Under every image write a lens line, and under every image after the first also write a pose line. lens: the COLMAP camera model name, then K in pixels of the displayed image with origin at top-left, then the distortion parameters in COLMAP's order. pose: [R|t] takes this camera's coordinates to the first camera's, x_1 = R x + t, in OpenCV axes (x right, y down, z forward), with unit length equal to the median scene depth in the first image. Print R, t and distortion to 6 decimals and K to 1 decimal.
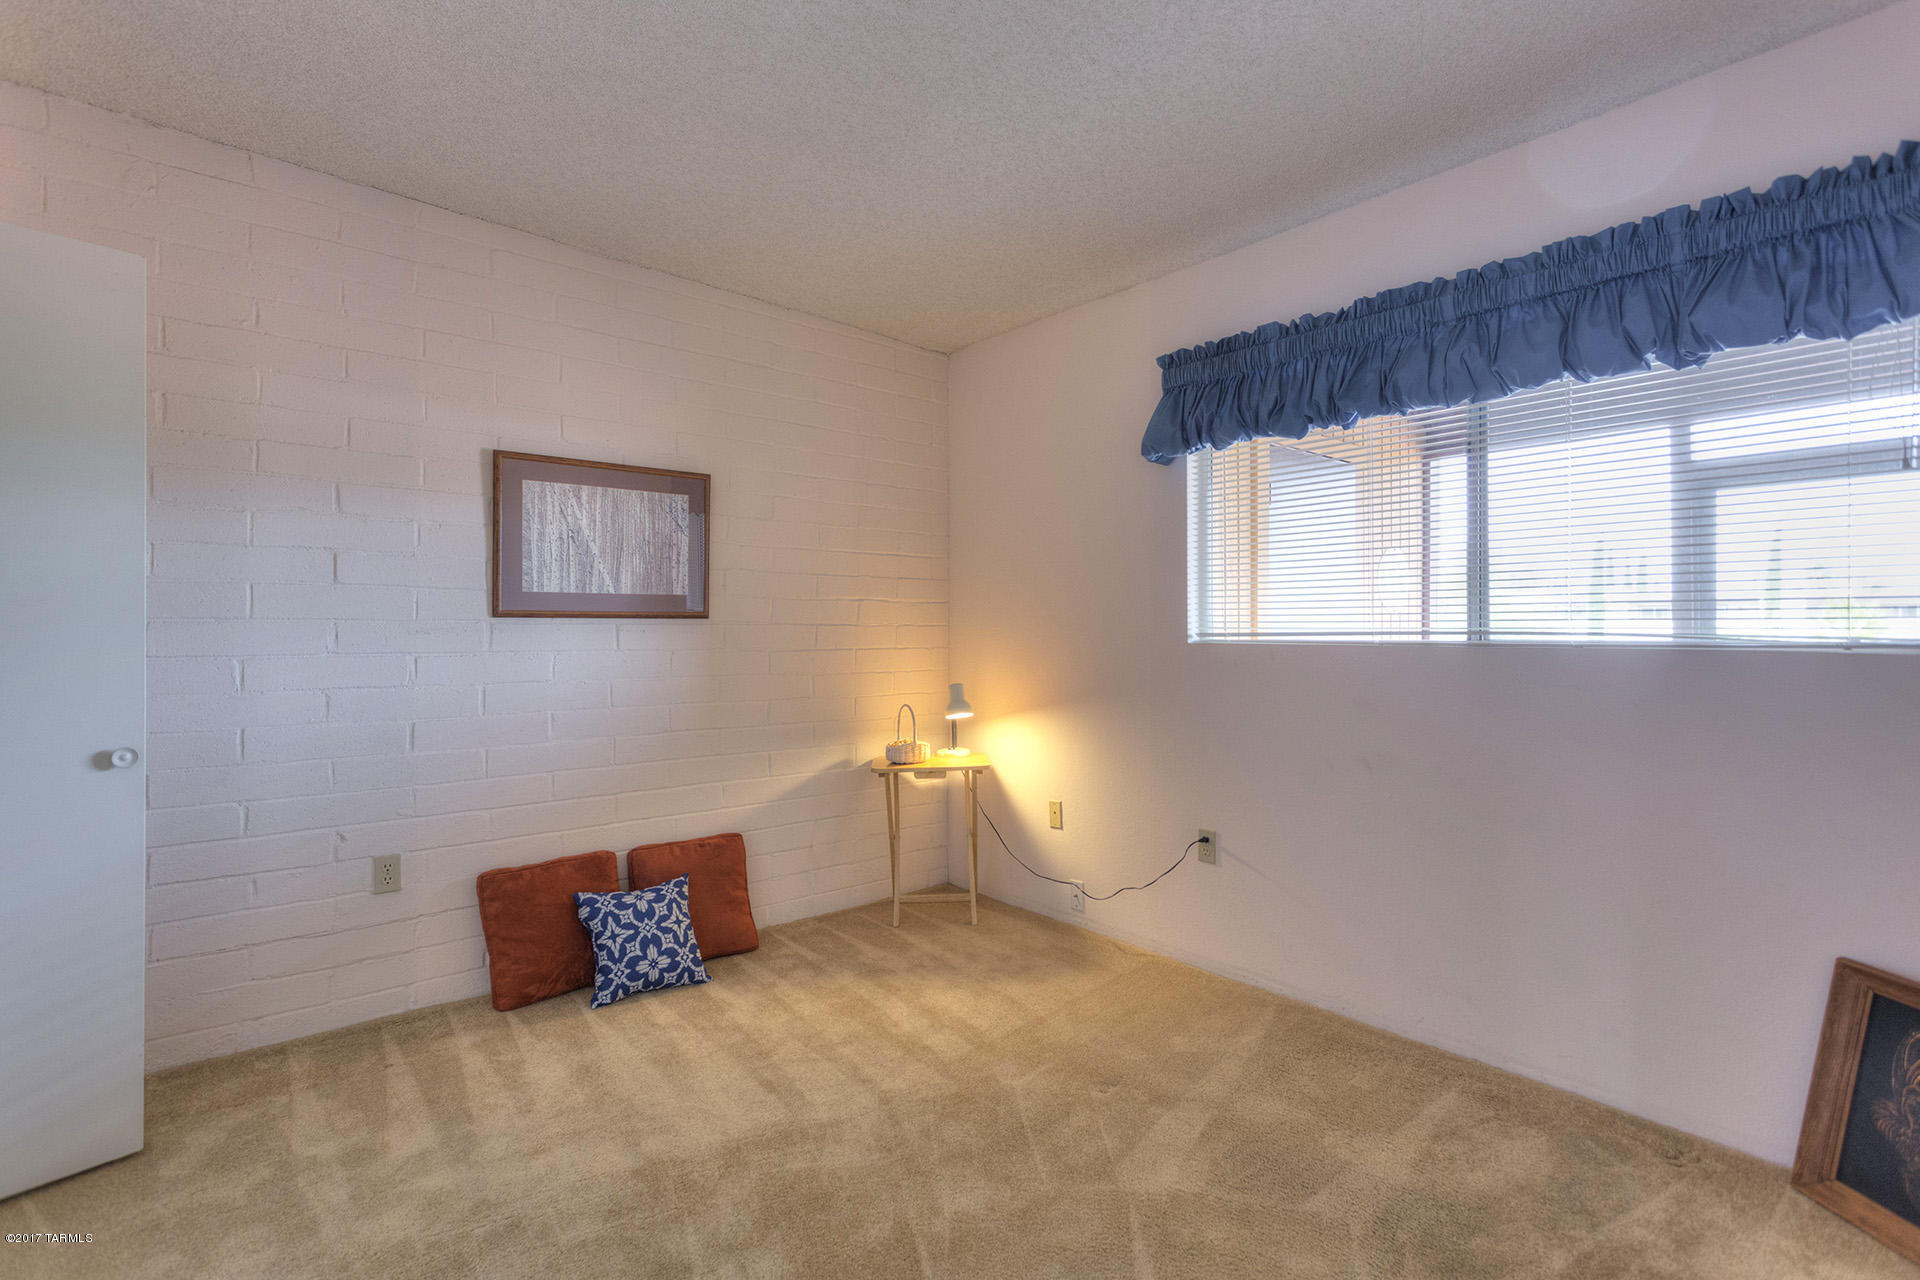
lens RADIAL K [[904.7, 0, 956.2], [0, 904.7, 630.7], [0, 0, 1]] dist [0.009535, 0.001659]
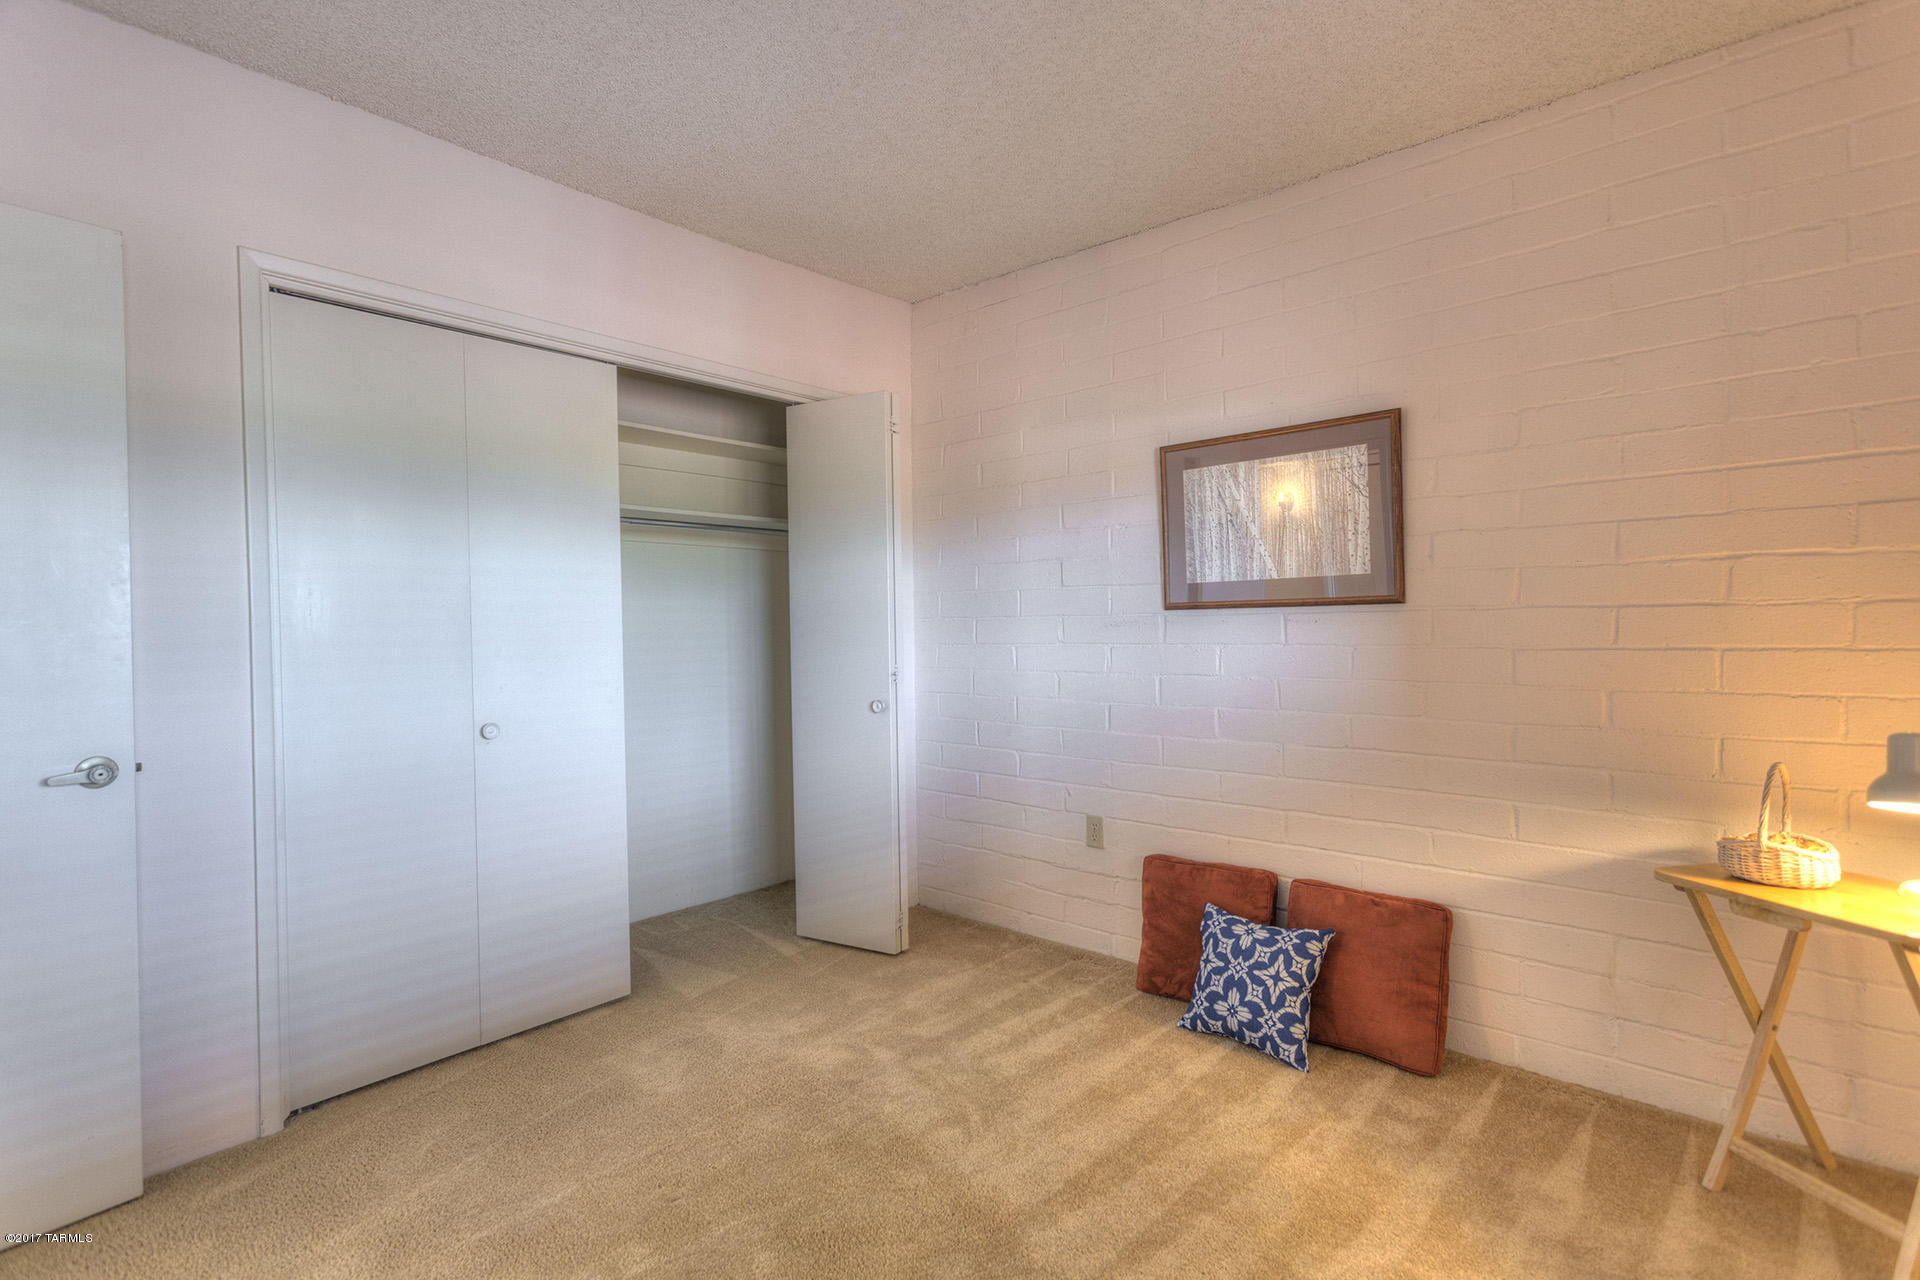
lens RADIAL K [[904.7, 0, 956.2], [0, 904.7, 630.7], [0, 0, 1]] dist [0.009535, 0.001659]
pose [[0.142194, 0.004164, -0.989830, 0.463404], [0.017506, 0.999824, 0.006720, -0.002478], [0.989684, -0.018284, 0.142096, 0.607809]]
